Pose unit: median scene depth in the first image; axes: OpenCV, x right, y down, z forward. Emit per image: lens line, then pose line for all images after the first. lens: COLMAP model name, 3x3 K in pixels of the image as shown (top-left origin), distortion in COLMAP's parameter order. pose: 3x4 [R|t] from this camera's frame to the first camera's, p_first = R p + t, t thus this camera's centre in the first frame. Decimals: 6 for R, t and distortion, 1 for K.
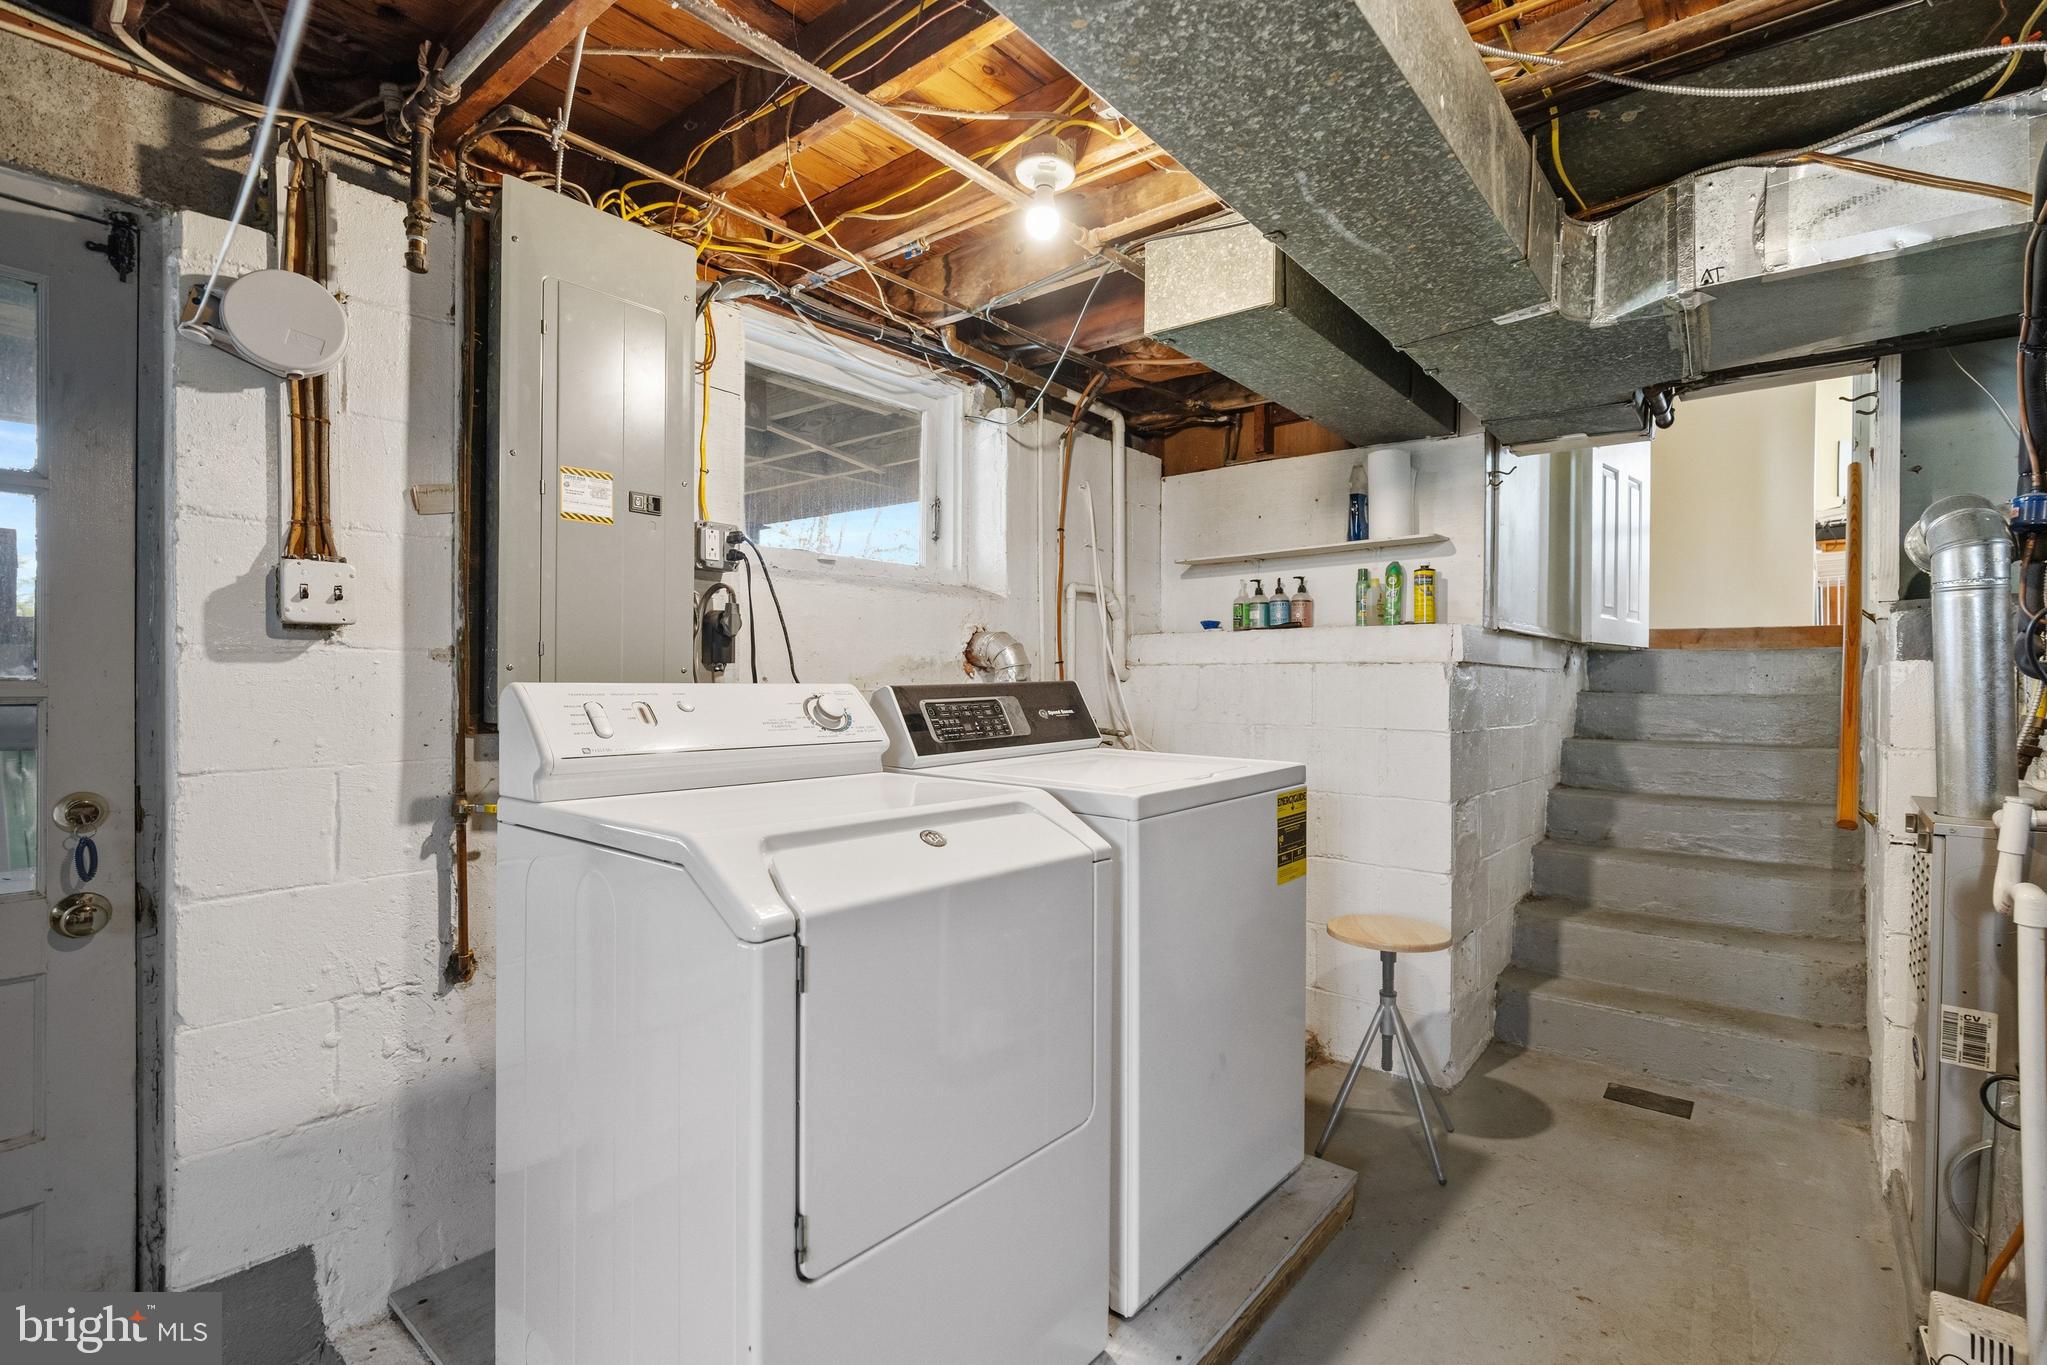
lens RADIAL K [[938.5, 0, 1023.5], [0, 938.5, 682.5], [0, 0, 1]] dist [-0.004080, -0.000700]
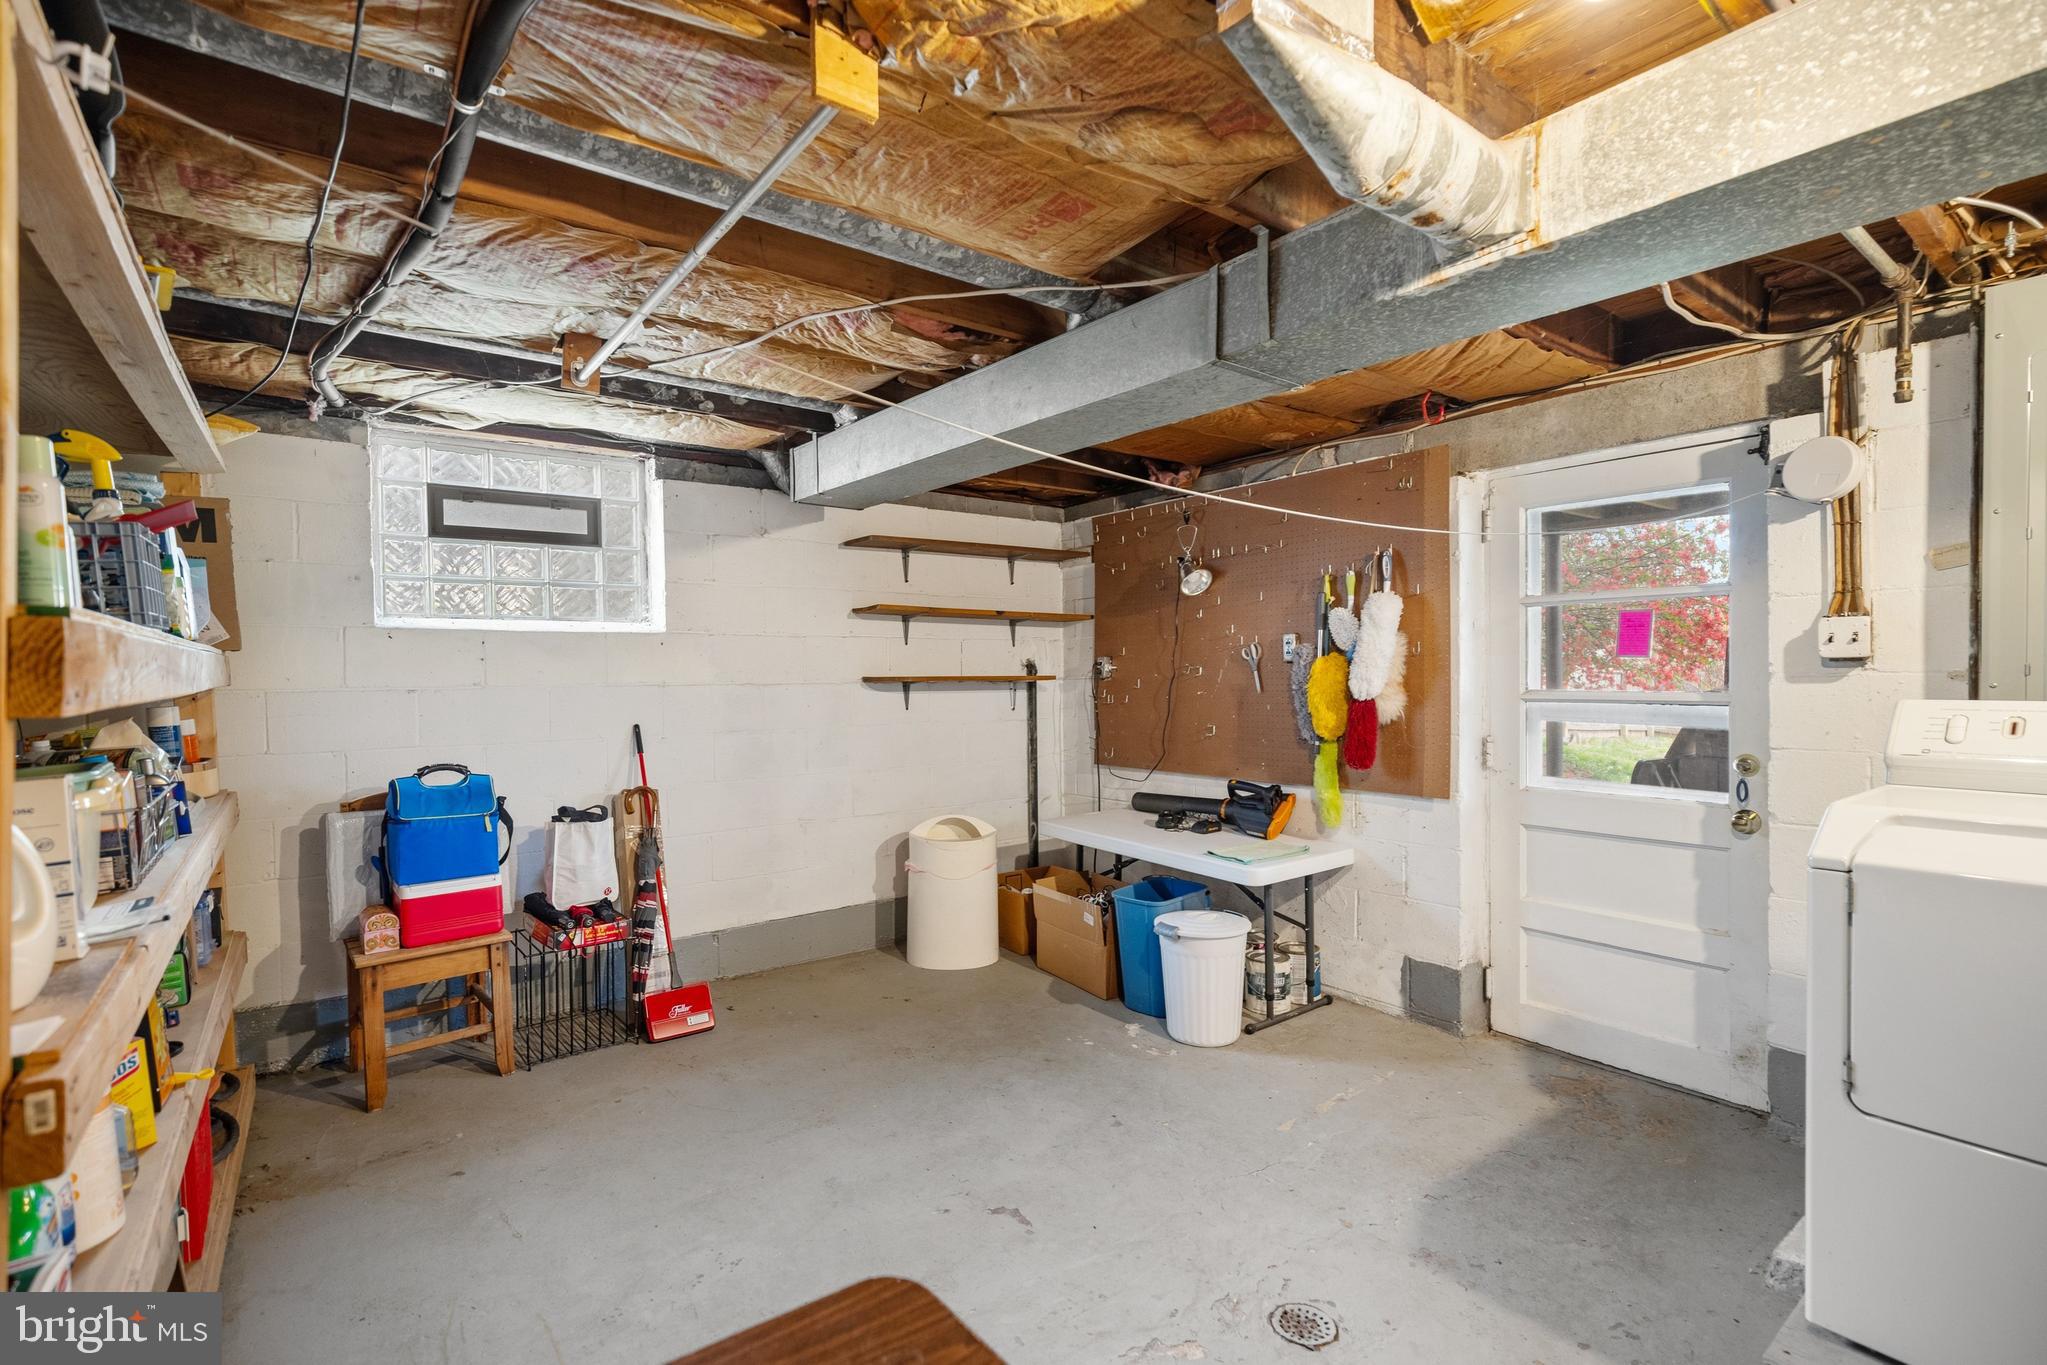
lens RADIAL K [[938.5, 0, 1023.5], [0, 938.5, 682.5], [0, 0, 1]] dist [-0.004080, -0.000700]
pose [[-0.219205, 0.005222, -0.975665, 1.044712], [0.004303, 0.999981, 0.004385, -0.035221], [0.975669, -0.003237, -0.219223, 0.024362]]
